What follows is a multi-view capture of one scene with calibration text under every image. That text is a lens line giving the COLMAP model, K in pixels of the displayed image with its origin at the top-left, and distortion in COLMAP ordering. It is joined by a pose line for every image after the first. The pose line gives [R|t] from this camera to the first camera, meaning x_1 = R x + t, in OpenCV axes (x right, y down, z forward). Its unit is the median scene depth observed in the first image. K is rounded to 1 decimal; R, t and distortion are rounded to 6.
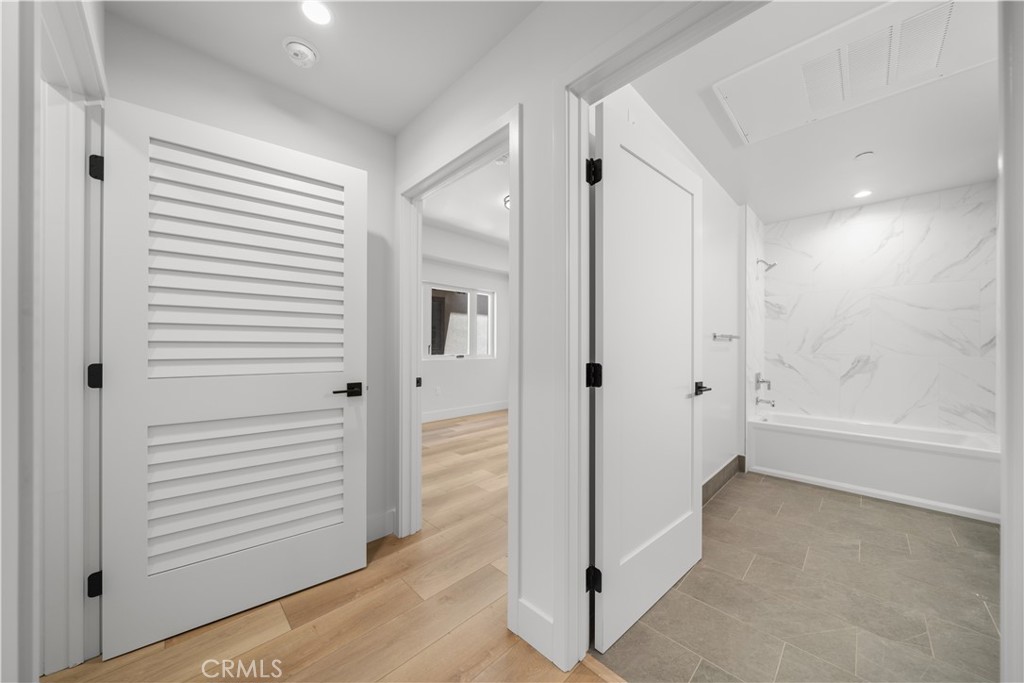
lens RADIAL K [[349.0, 0, 511.9], [0, 349.0, 346.6], [0, 0, 1]] dist [-0.005942, 0.000074]
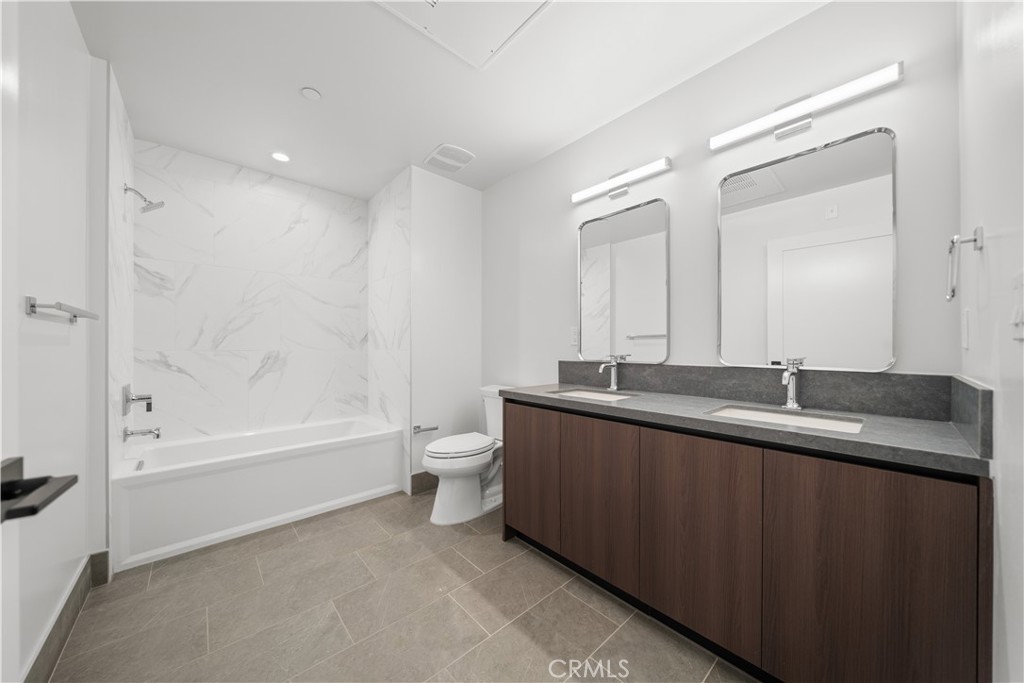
lens RADIAL K [[349.0, 0, 511.9], [0, 349.0, 346.6], [0, 0, 1]] dist [-0.005942, 0.000074]
pose [[0.049612, -0.001725, 0.998767, 0.189711], [0.002884, 0.999995, 0.001584, 0.015116], [-0.998764, 0.002802, 0.049617, 0.375210]]
